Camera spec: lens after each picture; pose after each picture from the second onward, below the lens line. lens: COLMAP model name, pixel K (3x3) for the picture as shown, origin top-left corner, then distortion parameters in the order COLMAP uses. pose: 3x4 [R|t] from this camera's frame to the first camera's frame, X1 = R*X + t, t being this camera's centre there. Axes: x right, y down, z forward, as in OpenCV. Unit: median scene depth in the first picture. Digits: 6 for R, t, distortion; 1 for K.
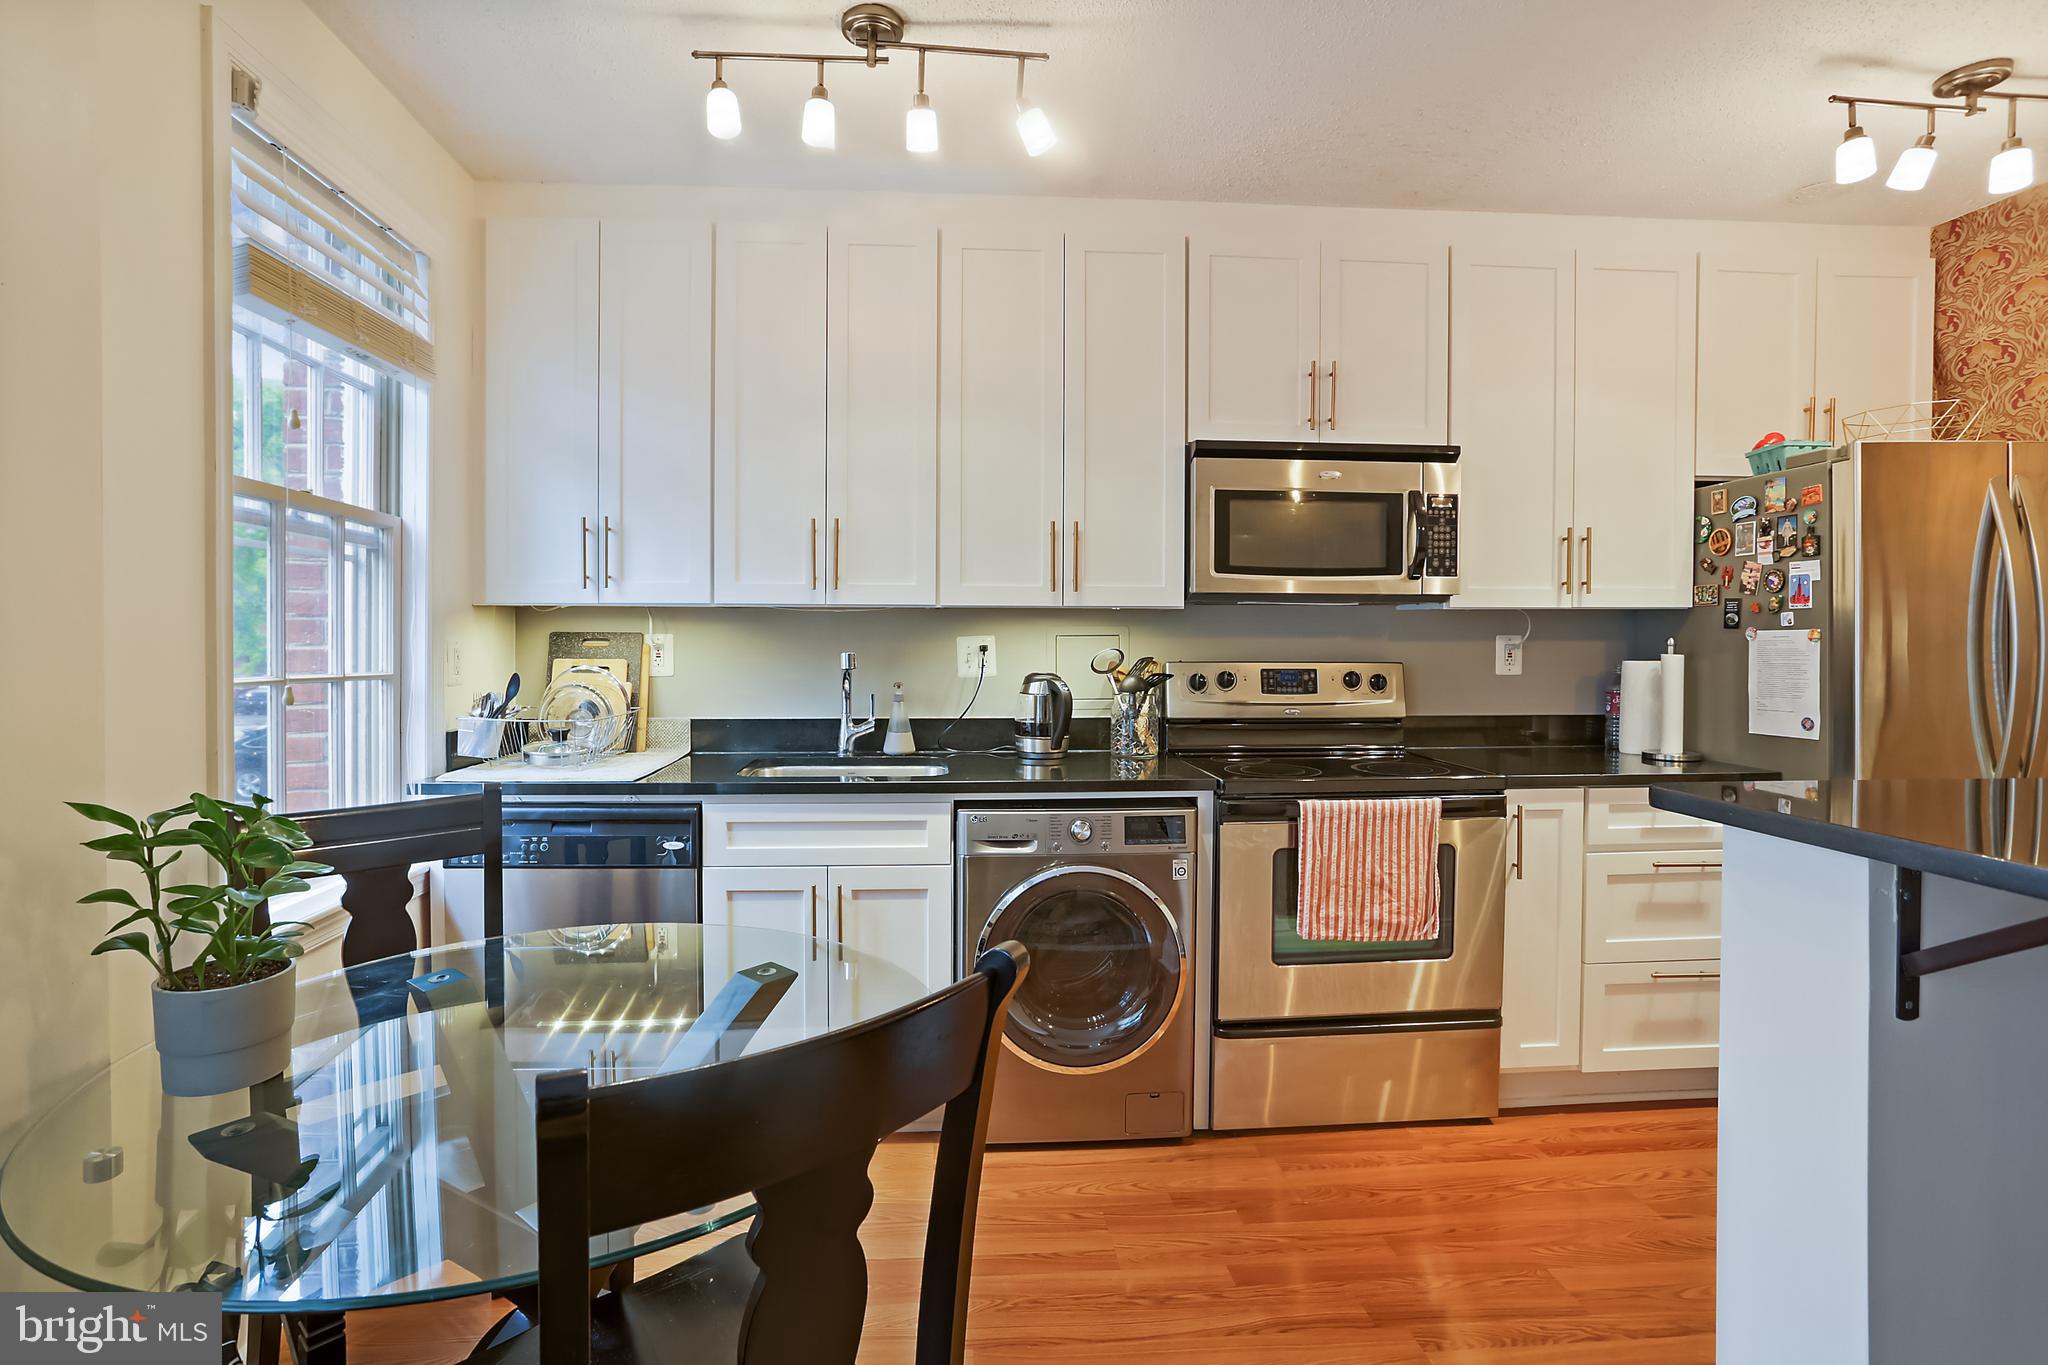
lens RADIAL K [[1012.1, 0, 1007.5], [0, 1012.1, 646.8], [0, 0, 1]] dist [-0.064992, 0.039699]
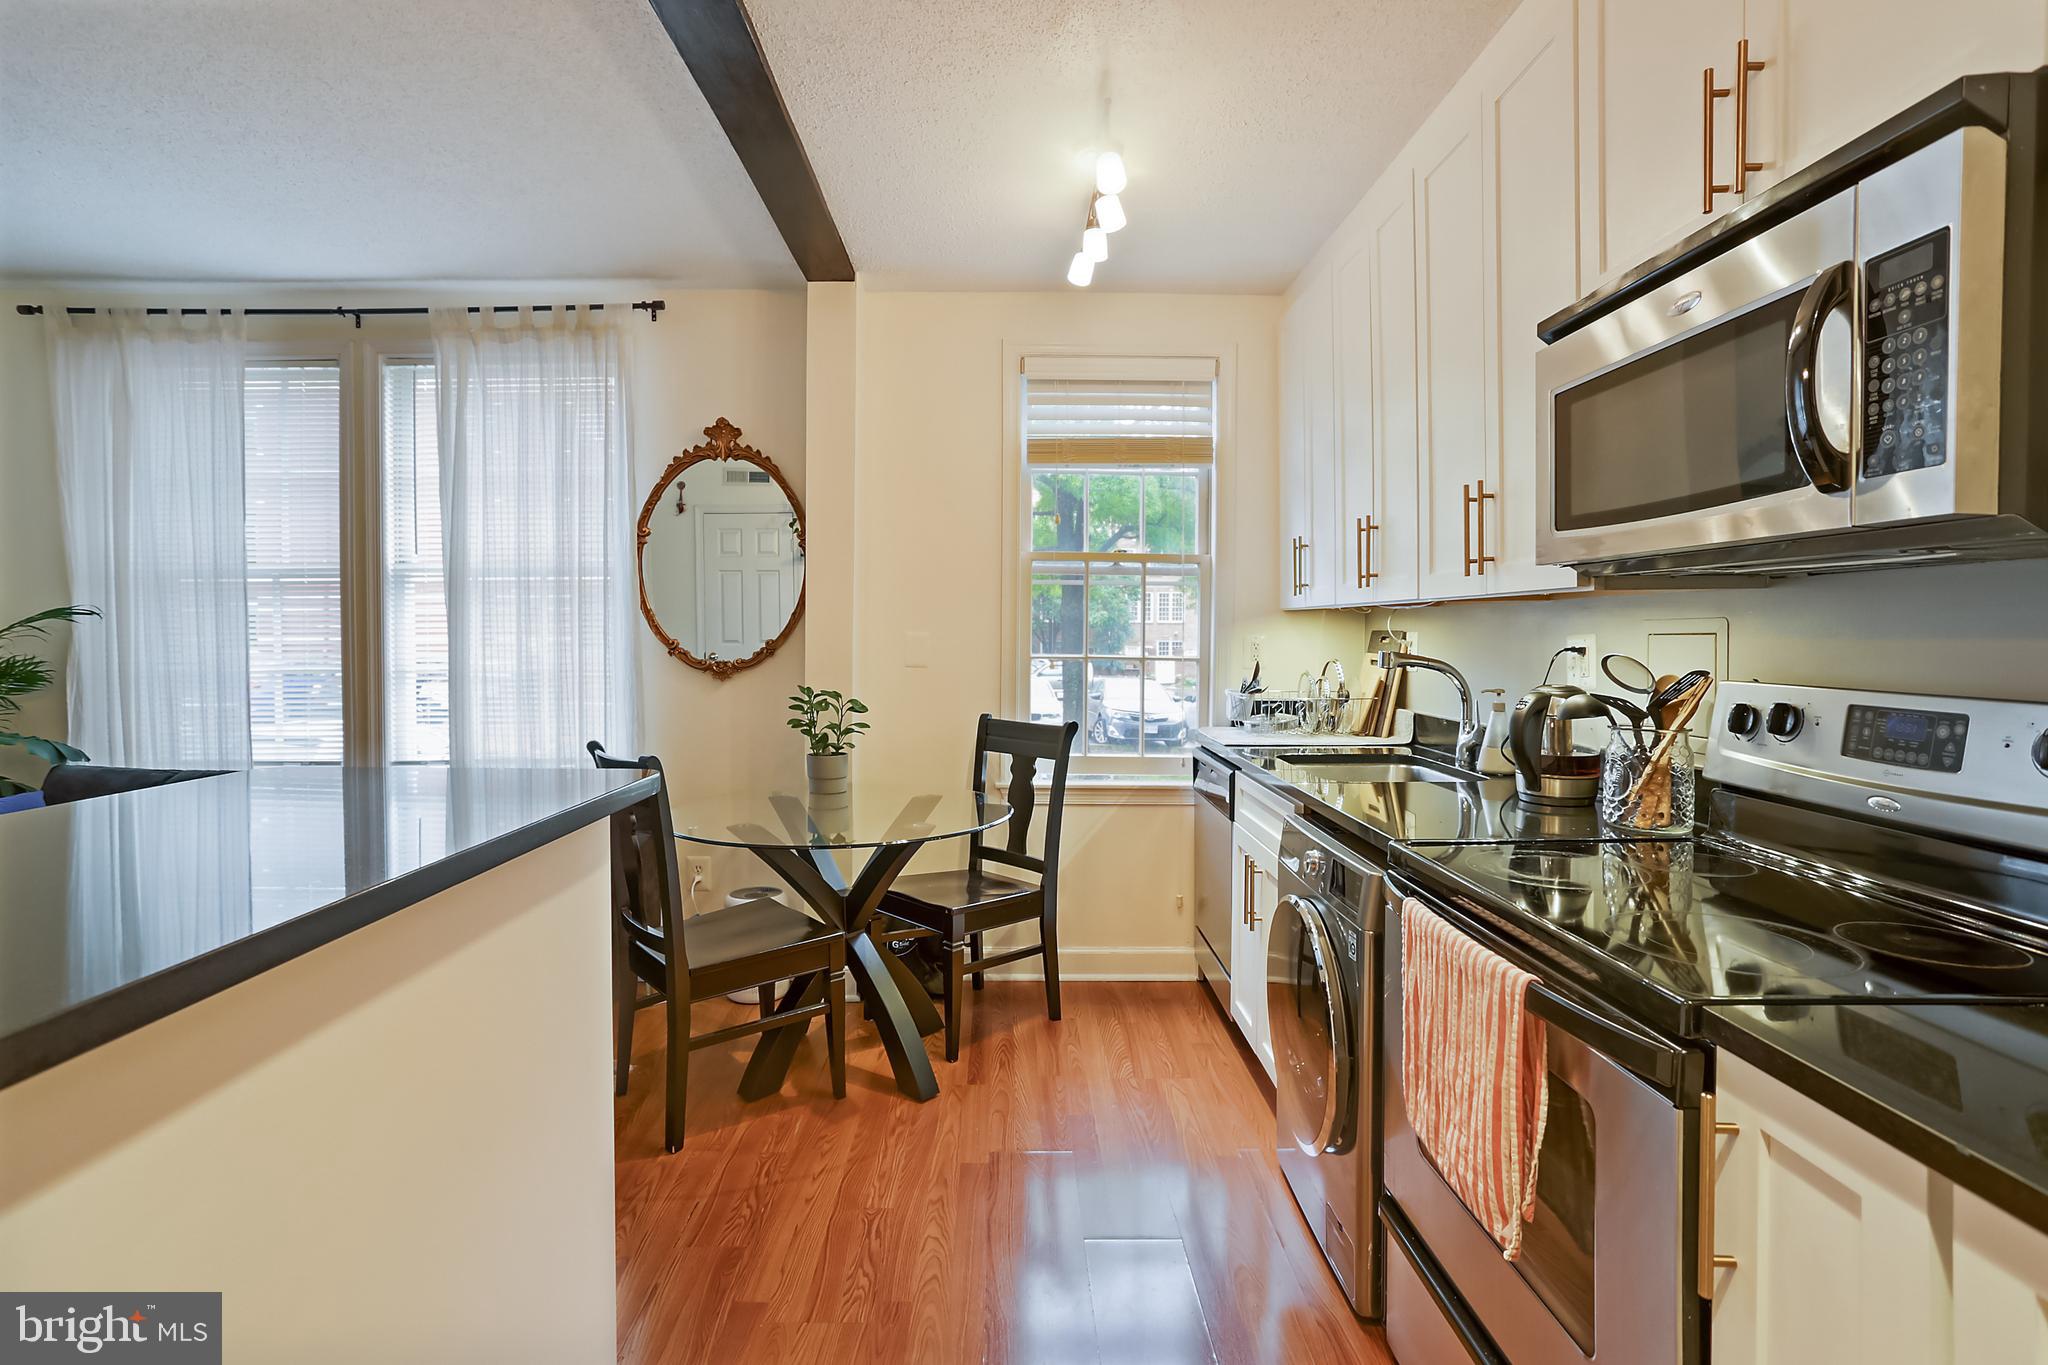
lens RADIAL K [[1005.4, 0, 1001.9], [0, 1005.4, 658.7], [0, 0, 1]] dist [-0.057655, 0.035889]
pose [[-0.080108, 0.025403, -0.996462, 0.818522], [-0.012110, 0.999577, 0.026456, -0.007569], [0.996713, 0.014186, -0.079766, 0.702370]]
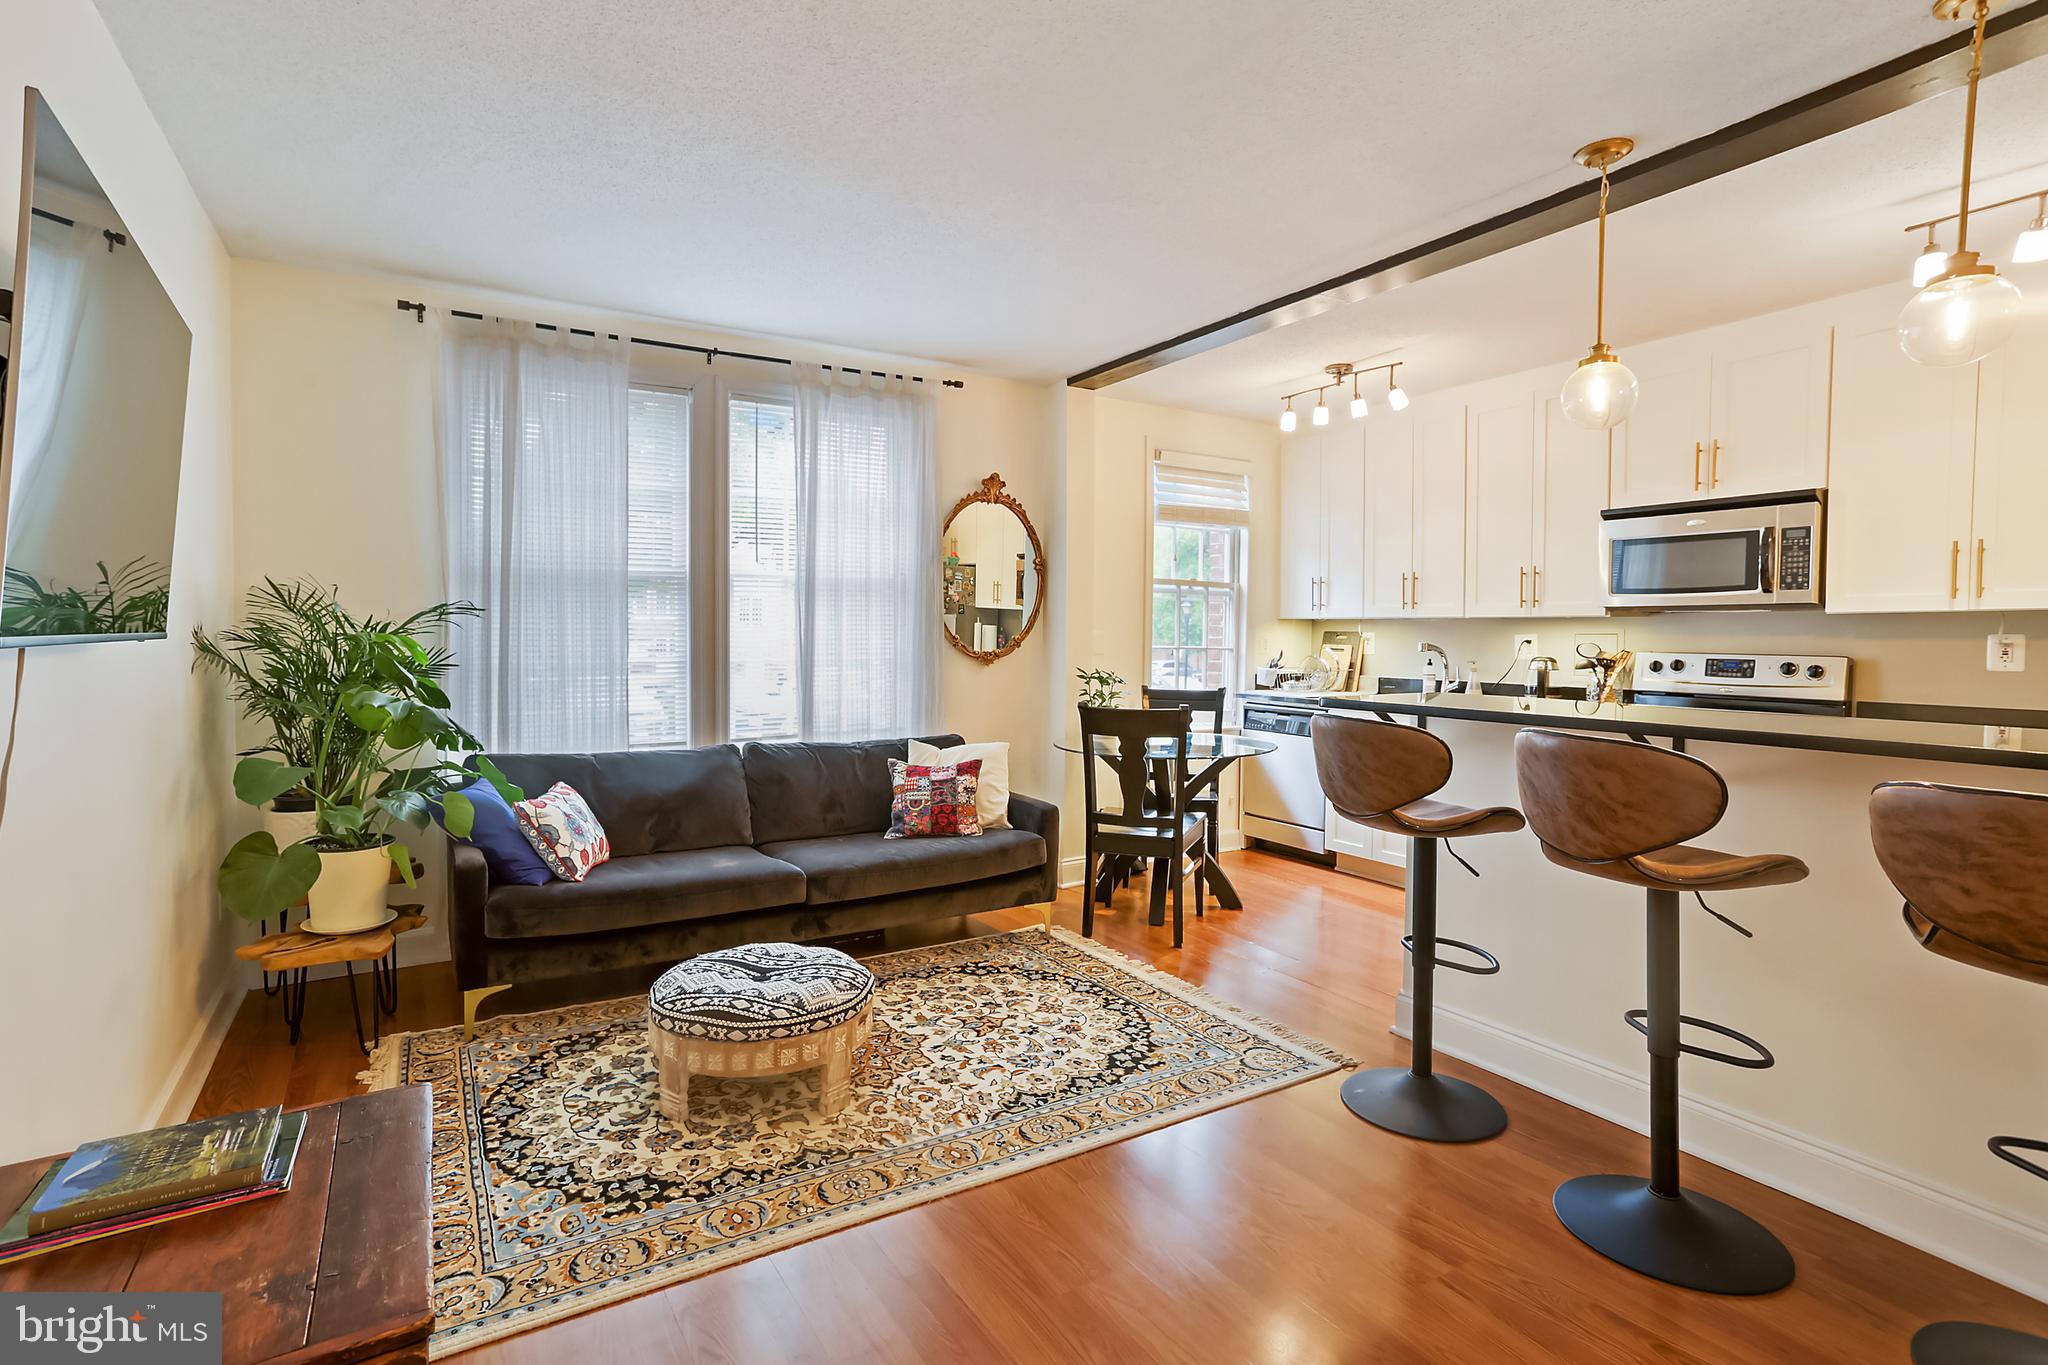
lens RADIAL K [[996.2, 0, 1001.7], [0, 996.2, 658.9], [0, 0, 1]] dist [-0.045401, 0.035349]
pose [[0.445666, 0.025418, -0.894838, 1.128209], [-0.014626, 0.999670, 0.021112, 0.009239], [0.895080, 0.003679, 0.445891, -0.513684]]
